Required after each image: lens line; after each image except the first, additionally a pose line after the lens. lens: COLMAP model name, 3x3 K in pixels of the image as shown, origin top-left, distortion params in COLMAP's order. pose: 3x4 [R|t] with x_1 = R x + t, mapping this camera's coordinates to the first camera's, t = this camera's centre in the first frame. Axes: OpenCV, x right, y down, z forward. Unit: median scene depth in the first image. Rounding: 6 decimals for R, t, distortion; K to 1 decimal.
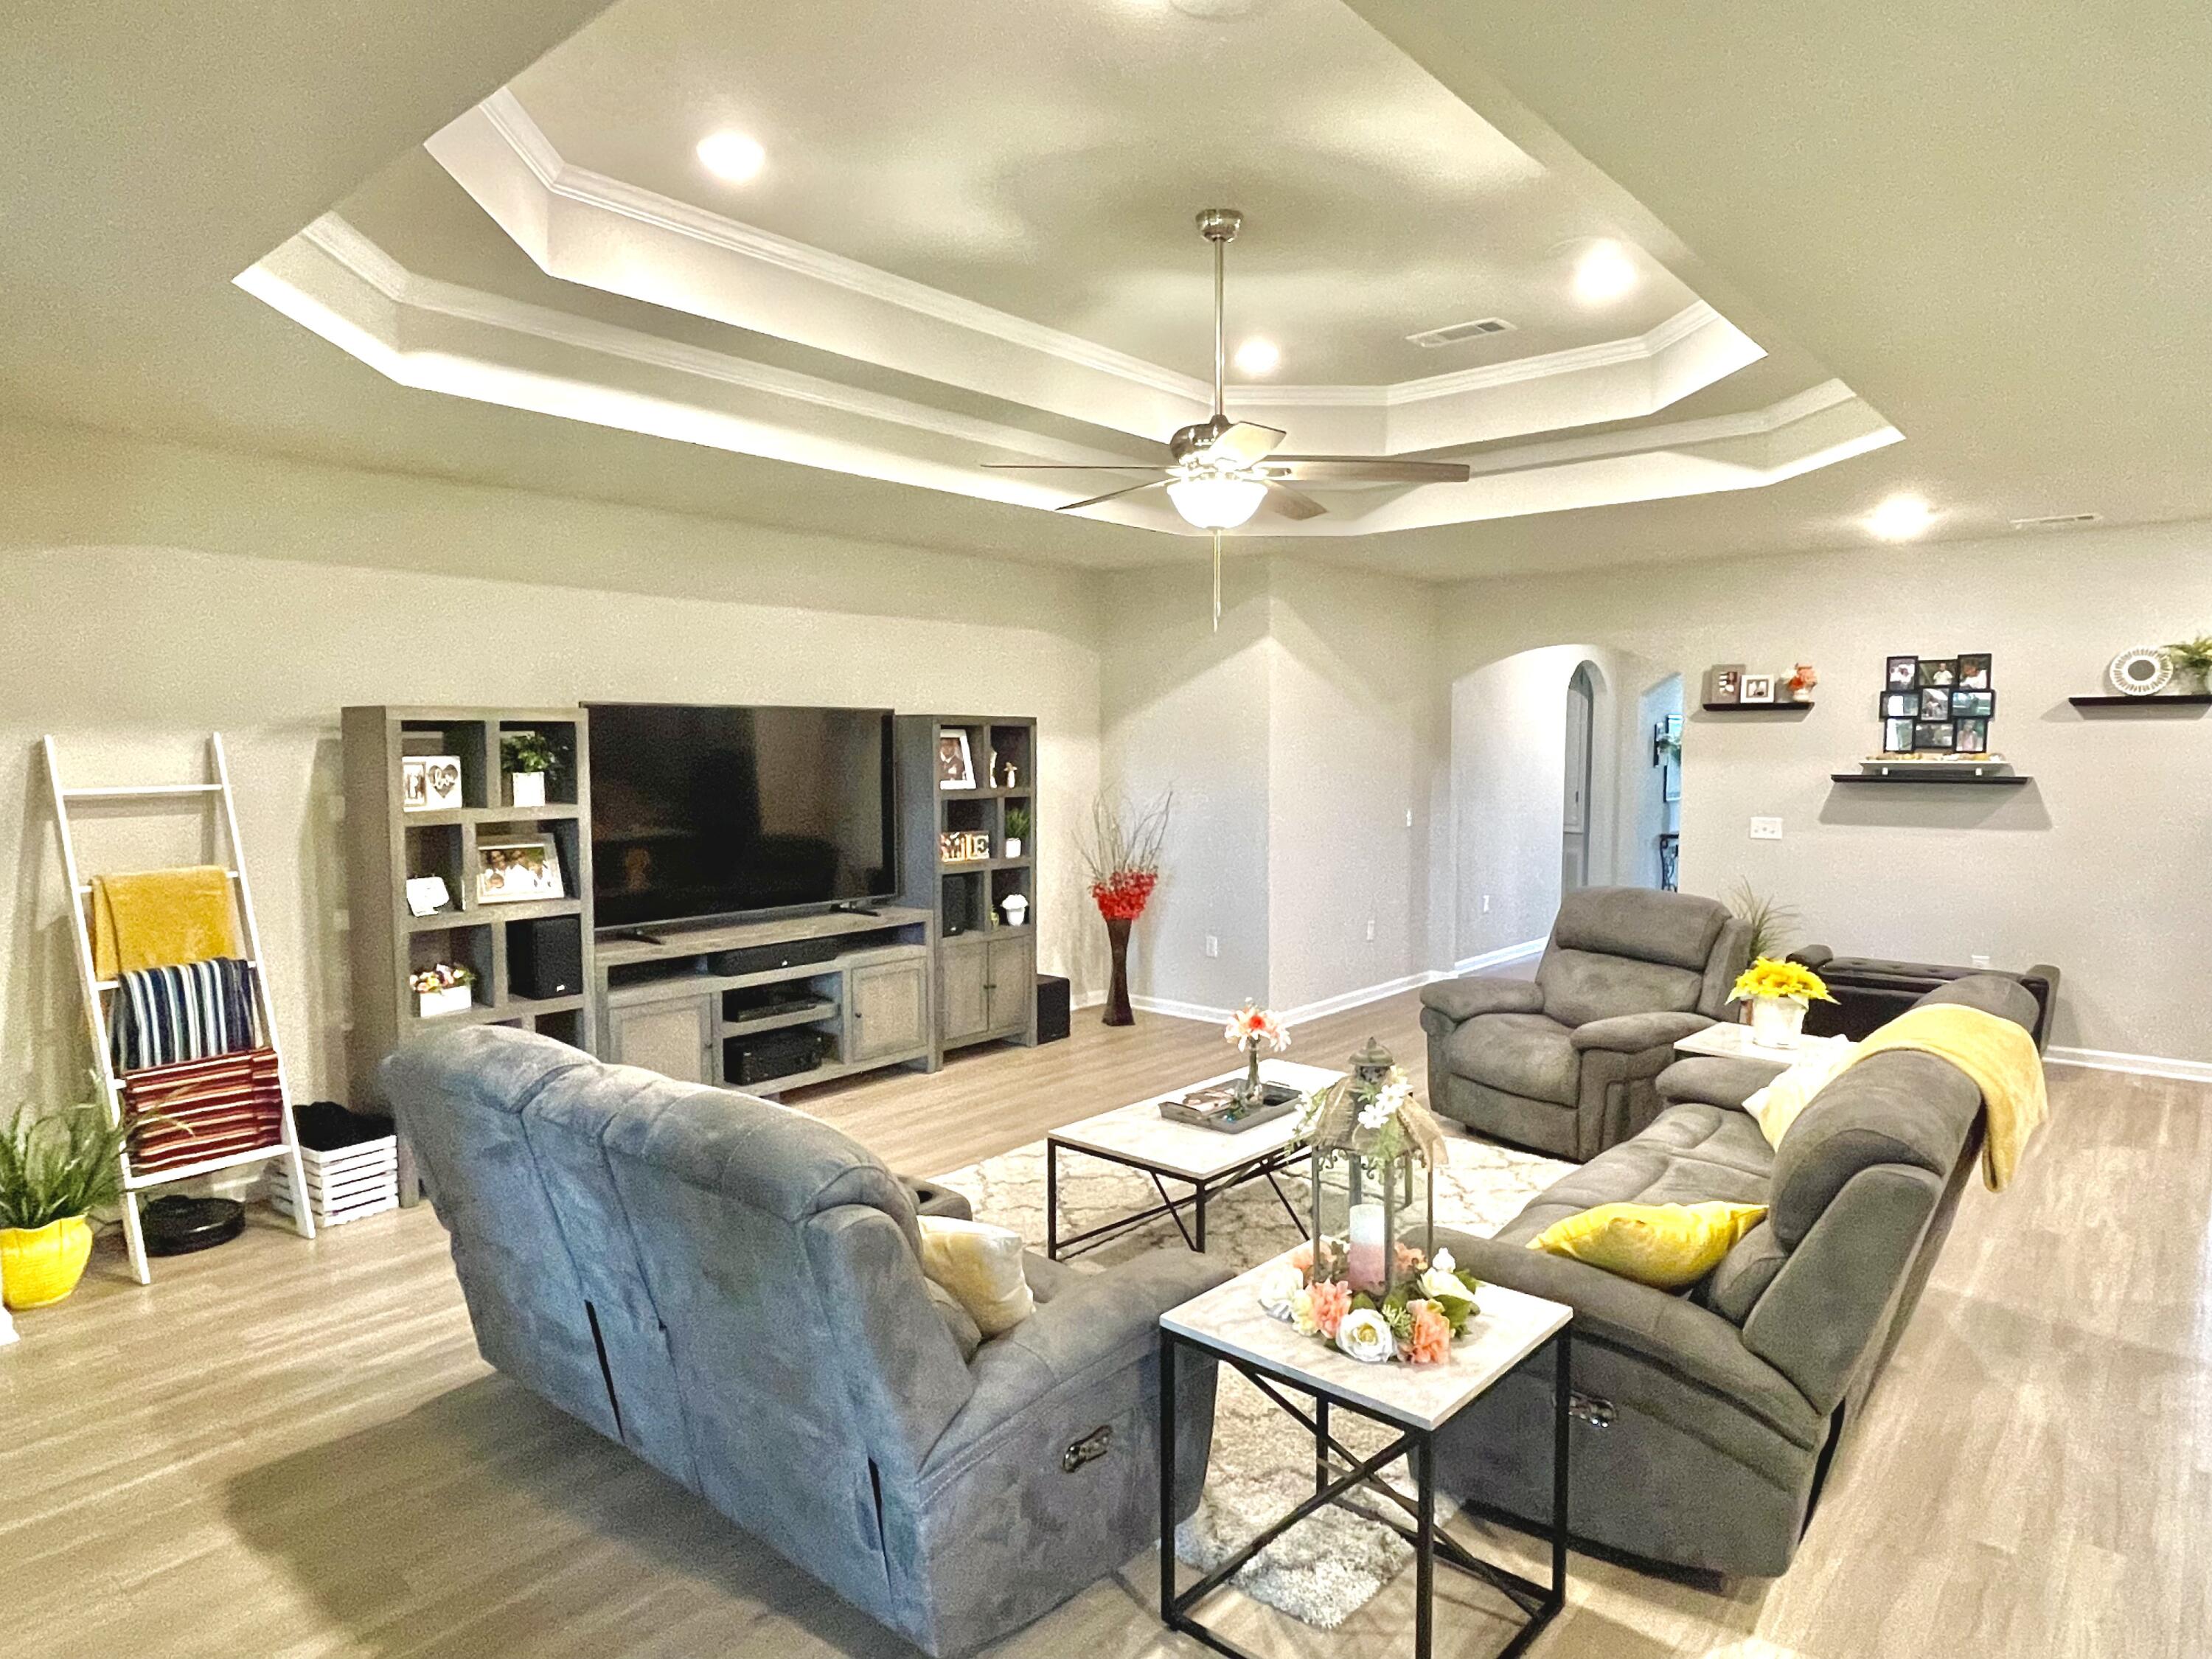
lens RADIAL K [[1273.7, 0, 1106.0], [0, 1273.7, 829.5], [0, 0, 1]] dist [0.004296, 0.002047]
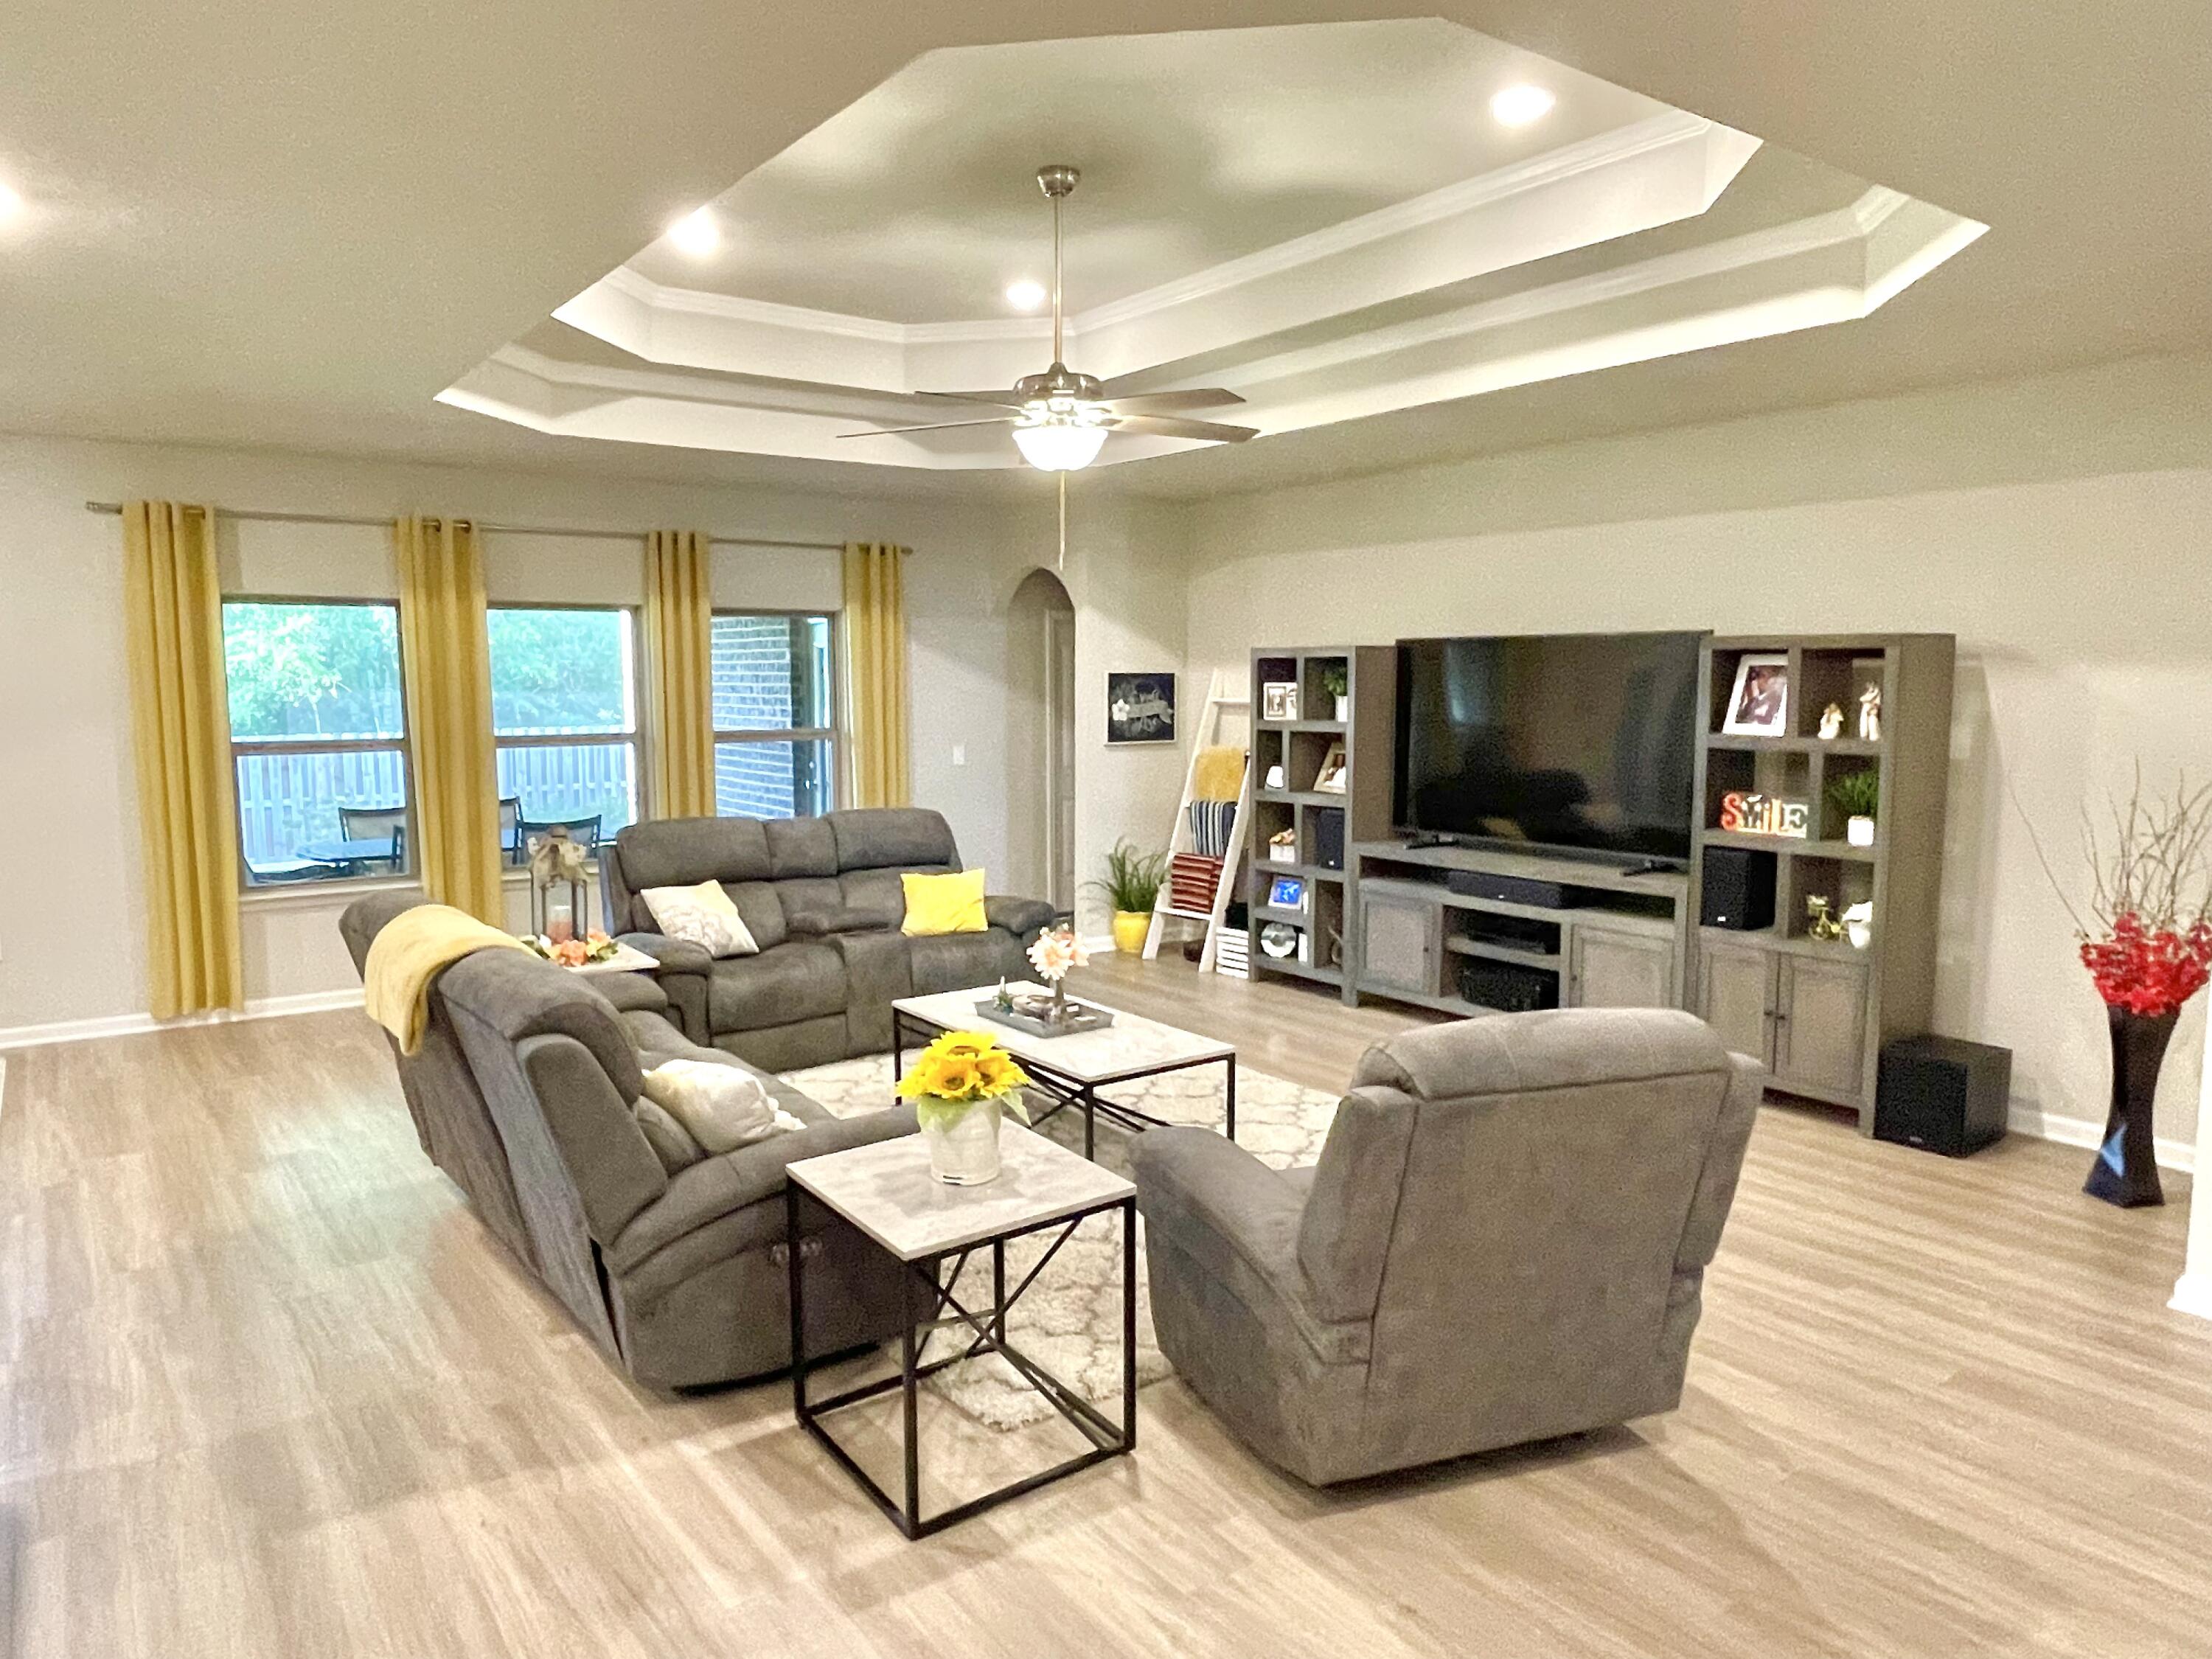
lens RADIAL K [[1451.9, 0, 1106.0], [0, 1451.9, 829.5], [0, 0, 1]] dist [0.006758, -0.001714]
pose [[-0.210935, 0.109703, -0.971325, 0.827594], [-0.061730, 0.990204, 0.125241, -0.063256], [0.975549, 0.086378, -0.202097, 0.845798]]
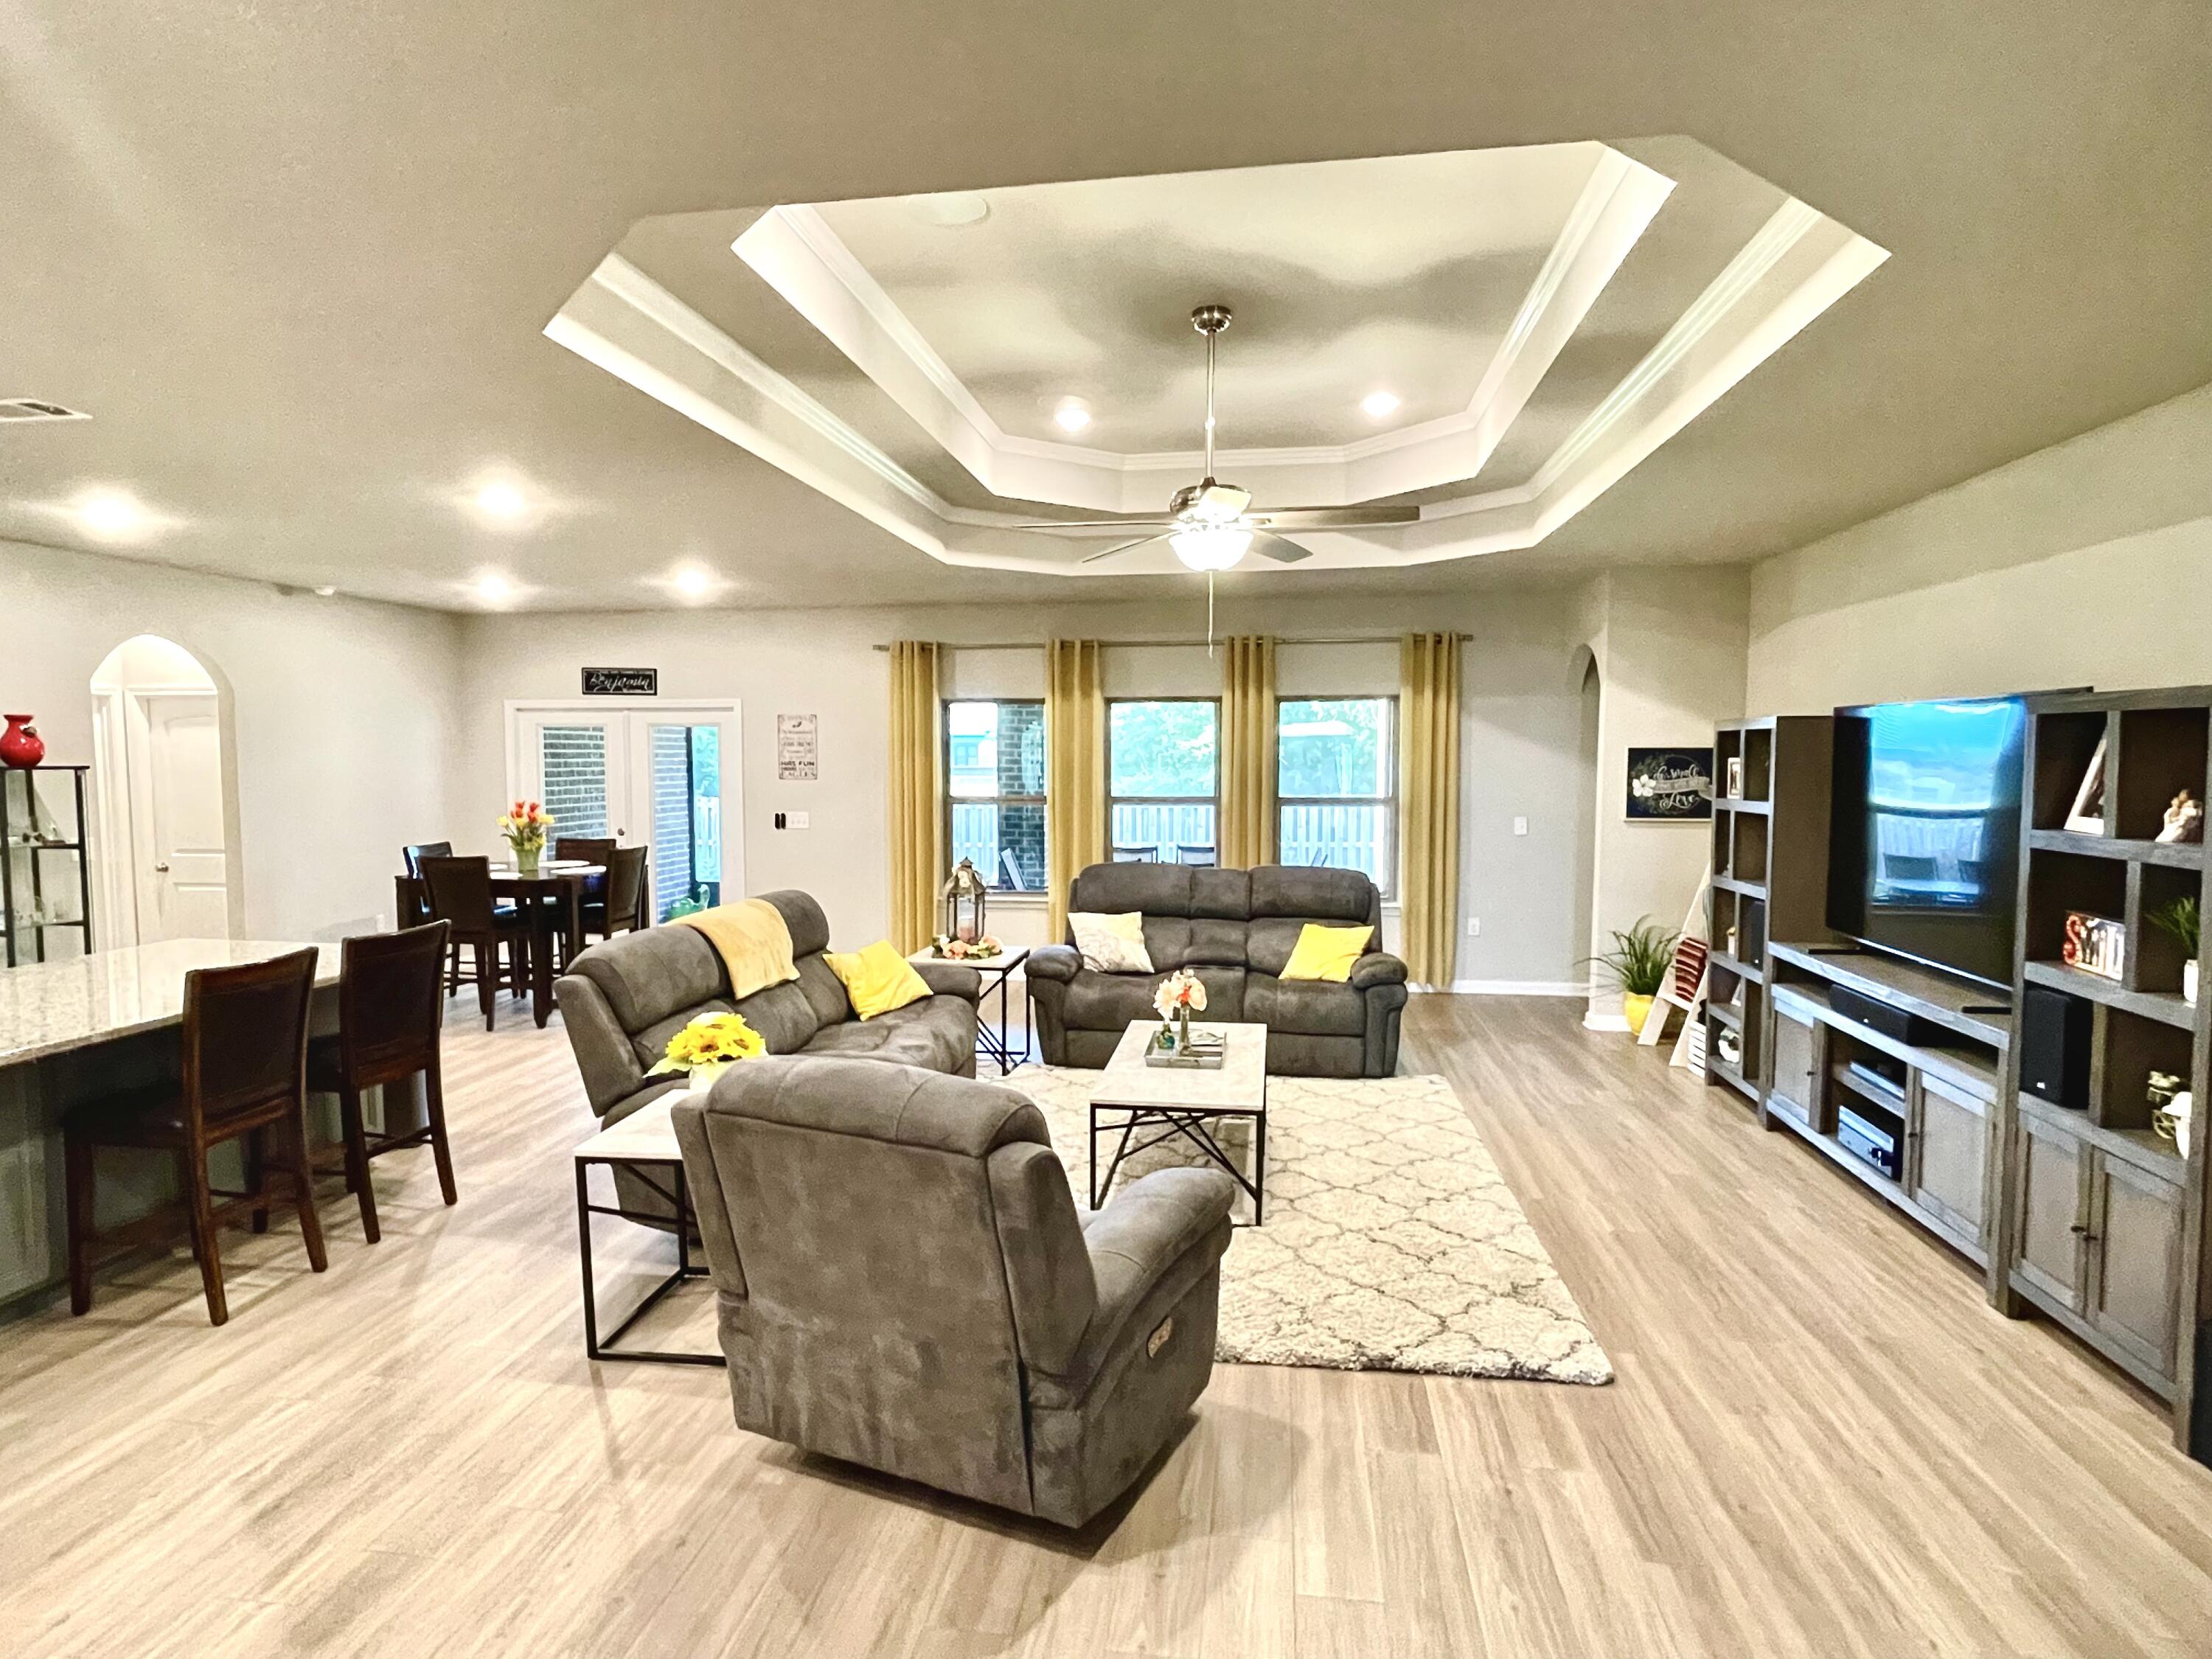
lens RADIAL K [[1246.3, 0, 1096.9], [0, 1246.3, 835.8], [0, 0, 1]] dist [0.028984, -0.055133]
pose [[-0.841697, 0.043924, -0.538160, 0.526515], [-0.027923, 0.991811, 0.124623, -0.087420], [0.539227, 0.119922, -0.833578, 1.263813]]
